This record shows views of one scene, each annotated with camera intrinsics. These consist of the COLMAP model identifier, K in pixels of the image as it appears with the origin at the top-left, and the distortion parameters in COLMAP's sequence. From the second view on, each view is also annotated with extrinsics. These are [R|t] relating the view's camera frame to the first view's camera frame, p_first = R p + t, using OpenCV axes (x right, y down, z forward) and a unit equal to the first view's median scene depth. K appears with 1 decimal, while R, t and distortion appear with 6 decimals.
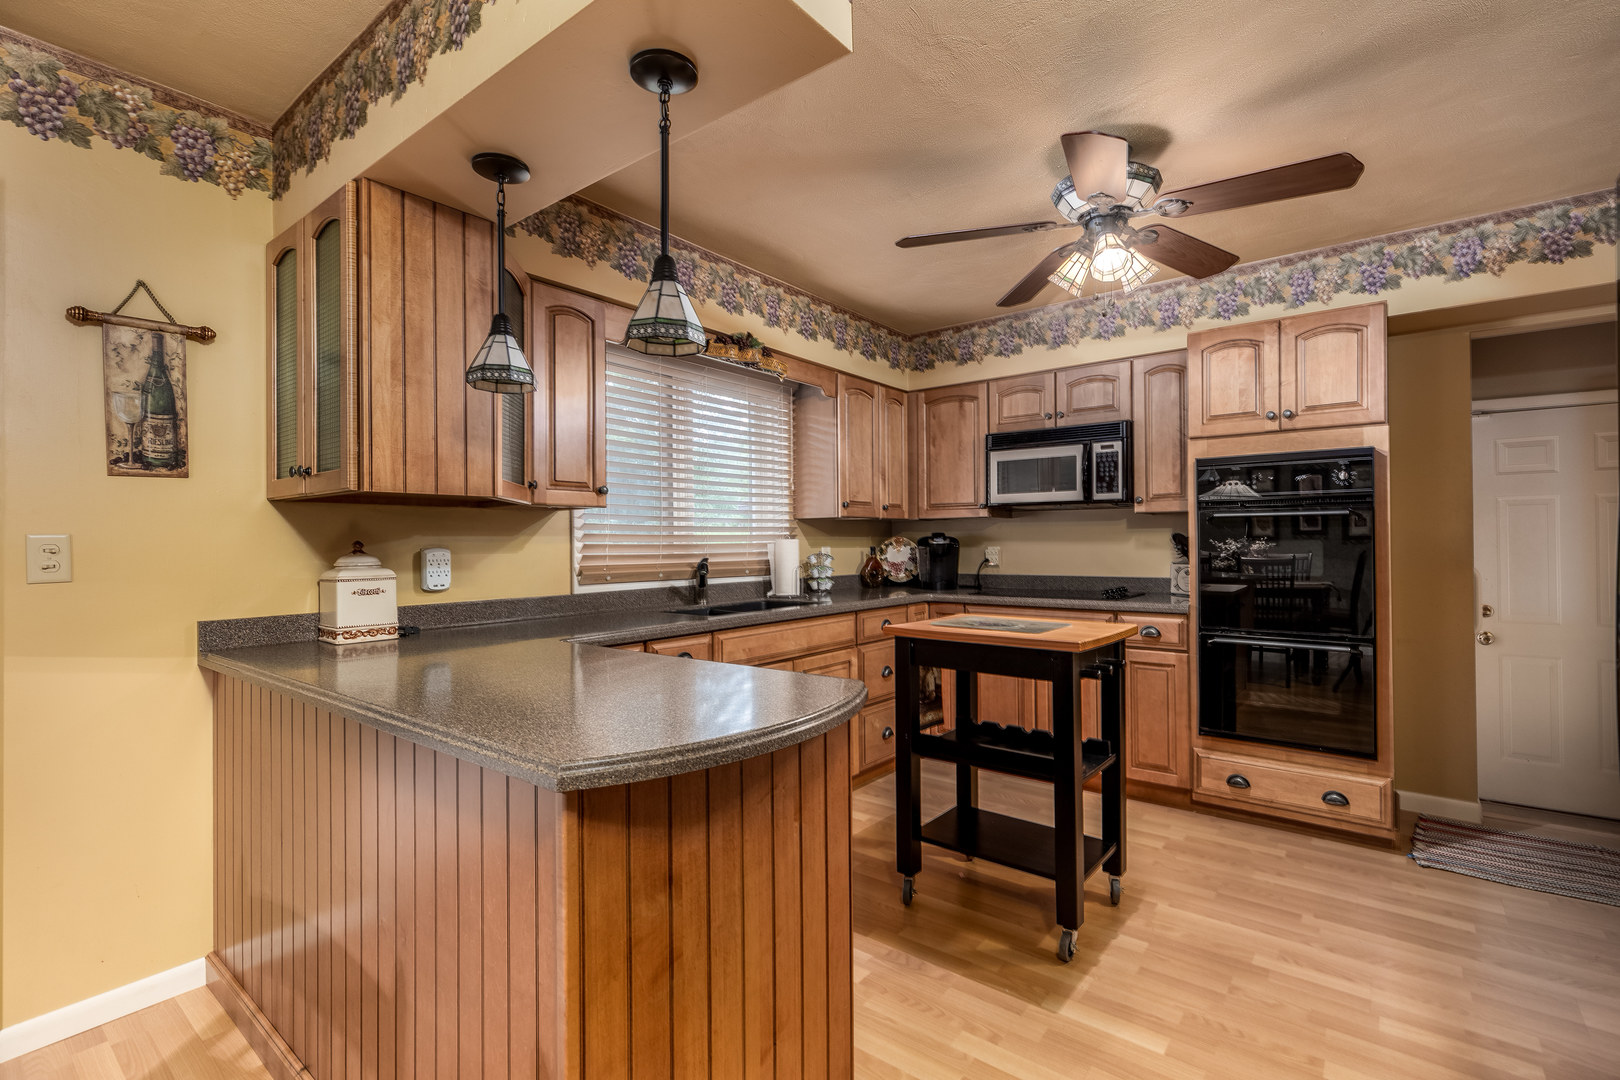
lens RADIAL K [[731.5, 0, 808.7], [0, 731.5, 538.9], [0, 0, 1]] dist [0.004089, -0.003438]
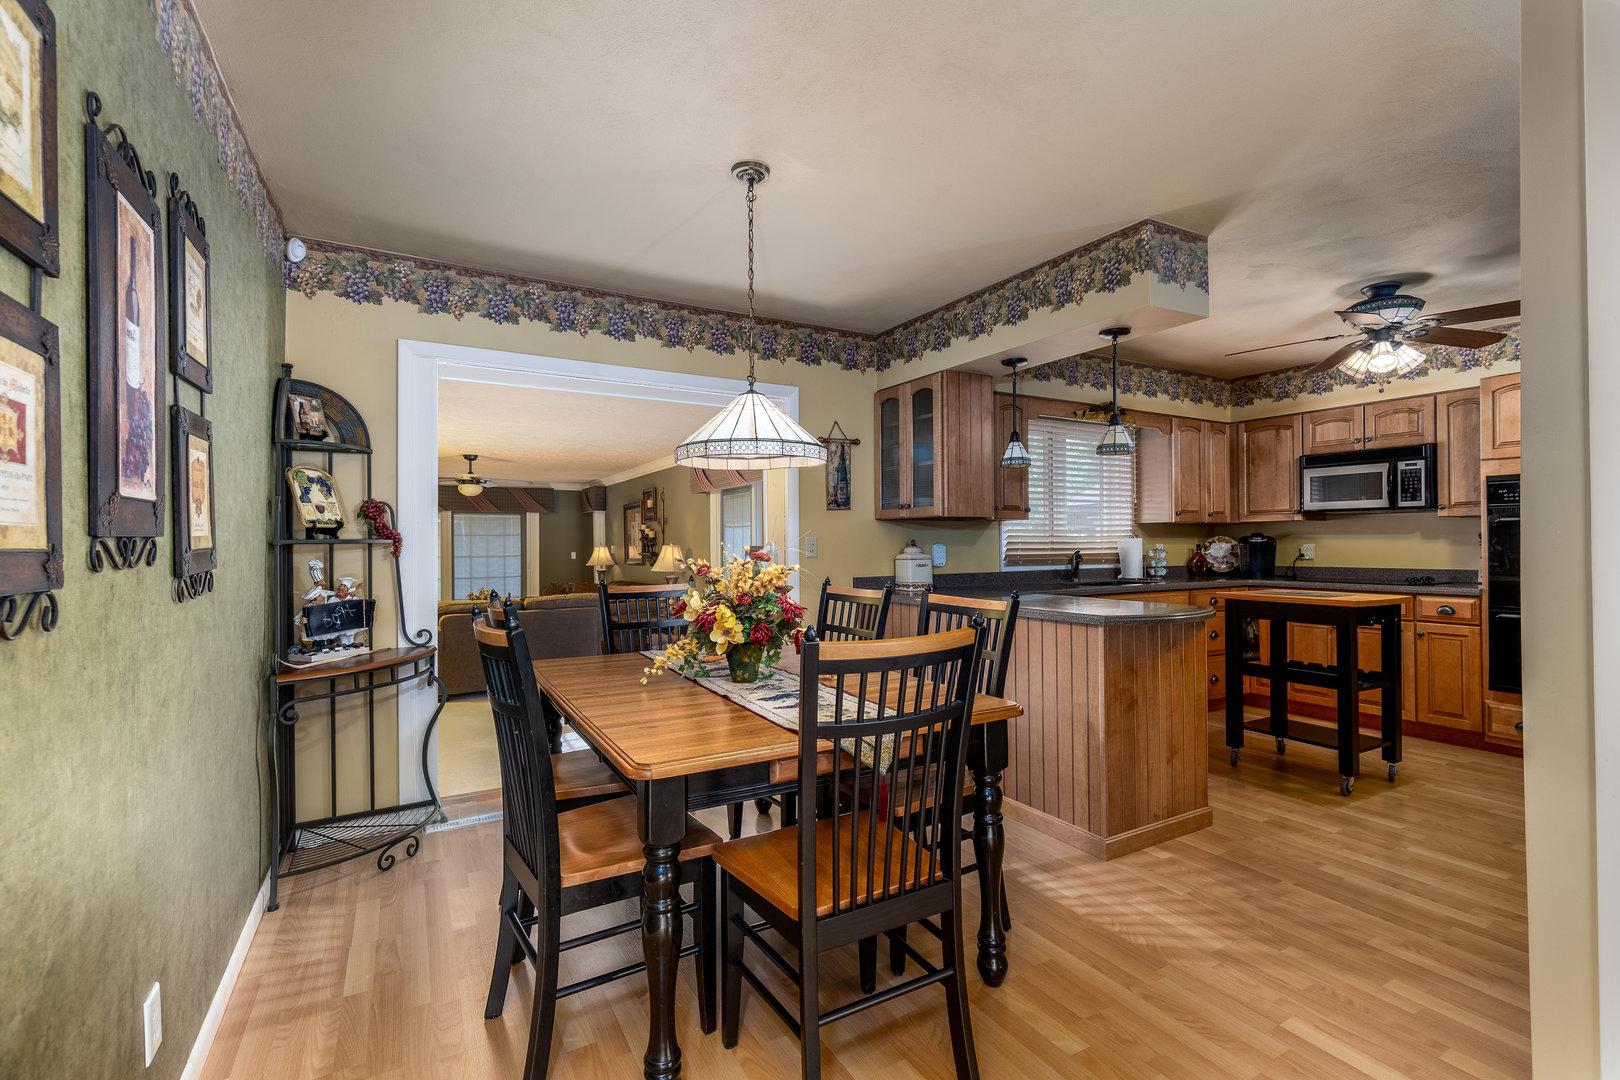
lens RADIAL K [[731.5, 0, 810.5], [0, 731.5, 537.9], [0, 0, 1]] dist [0.004089, -0.003438]
pose [[0.930599, -0.001190, -0.366038, -0.093806], [0.001579, 0.999998, 0.000763, -0.002424], [0.366037, -0.001288, 0.930600, -0.553004]]
